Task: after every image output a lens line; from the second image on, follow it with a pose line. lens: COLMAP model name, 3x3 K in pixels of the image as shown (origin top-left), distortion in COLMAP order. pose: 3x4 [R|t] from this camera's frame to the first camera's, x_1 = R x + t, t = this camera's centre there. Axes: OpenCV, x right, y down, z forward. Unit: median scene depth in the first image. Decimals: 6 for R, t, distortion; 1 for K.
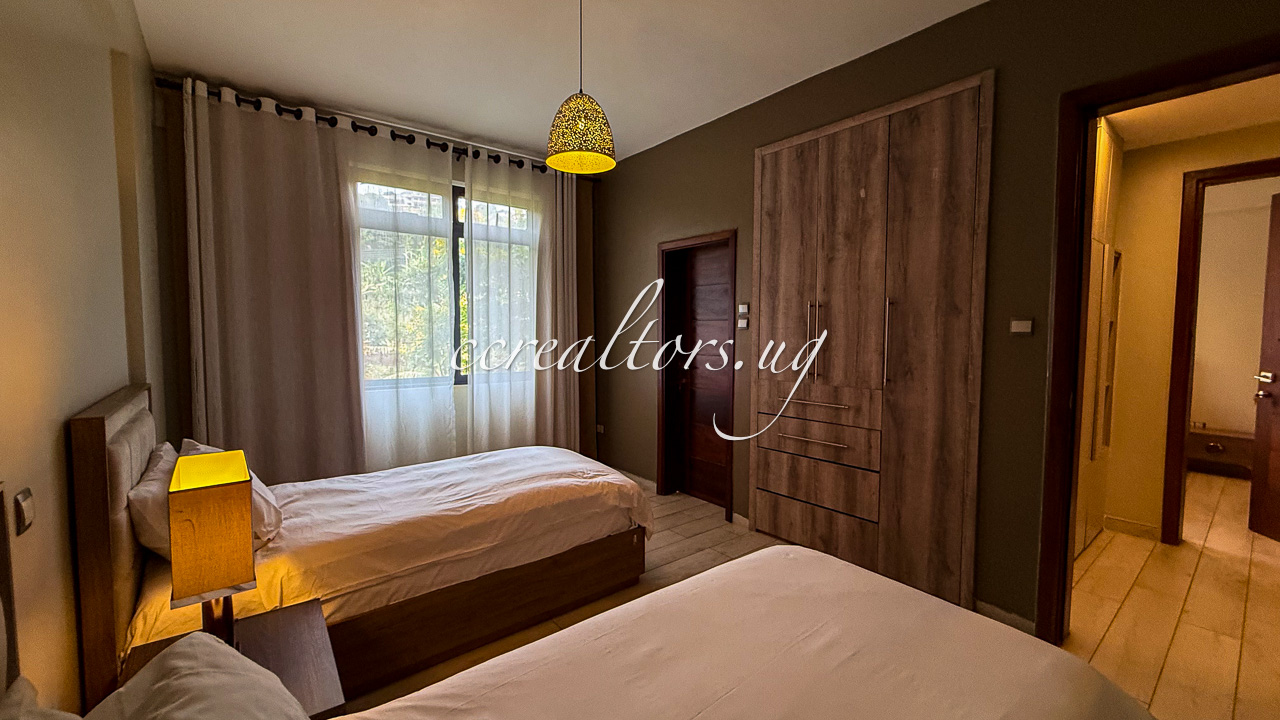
lens RADIAL K [[513.9, 0, 637.2], [0, 513.9, 359.6], [0, 0, 1]] dist [-0.002816, -0.000115]
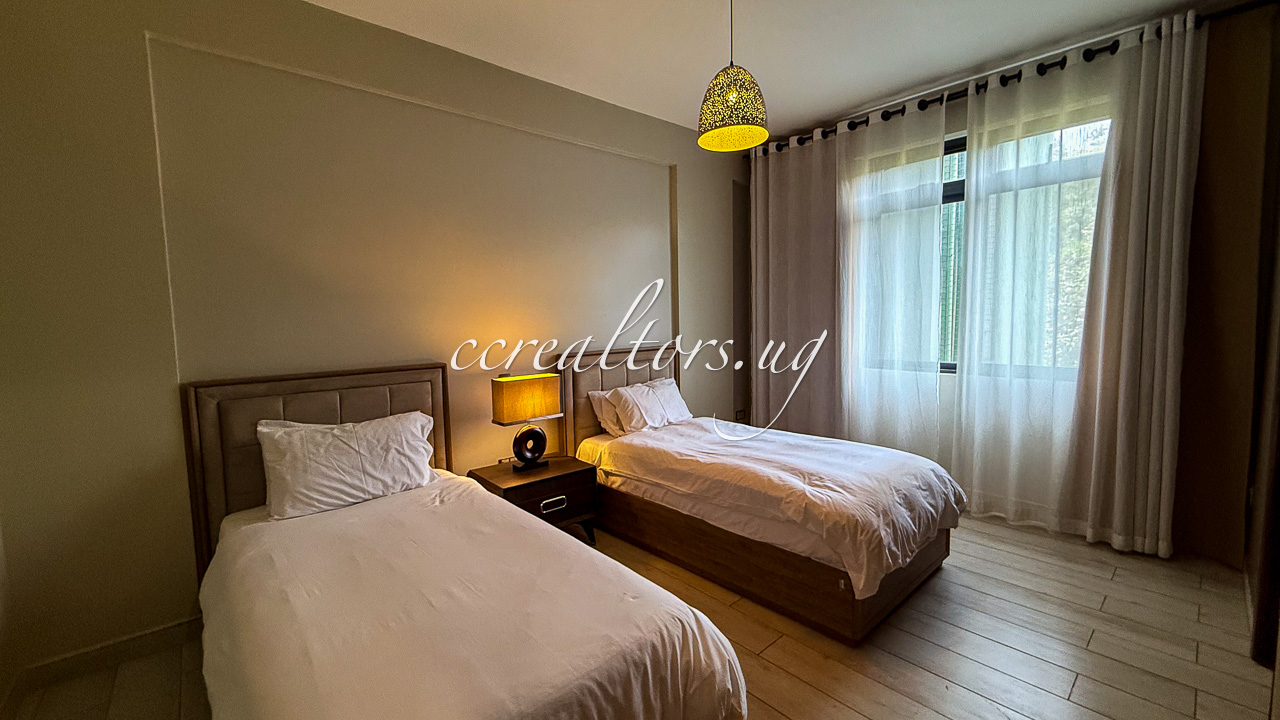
lens RADIAL K [[513.9, 0, 631.7], [0, 513.9, 357.2], [0, 0, 1]] dist [-0.002816, -0.000115]
pose [[0.039606, 0.075107, -0.996389, 0.719681], [-0.036421, 0.996617, 0.073676, -0.032809], [0.998551, 0.033372, 0.042207, 0.646700]]
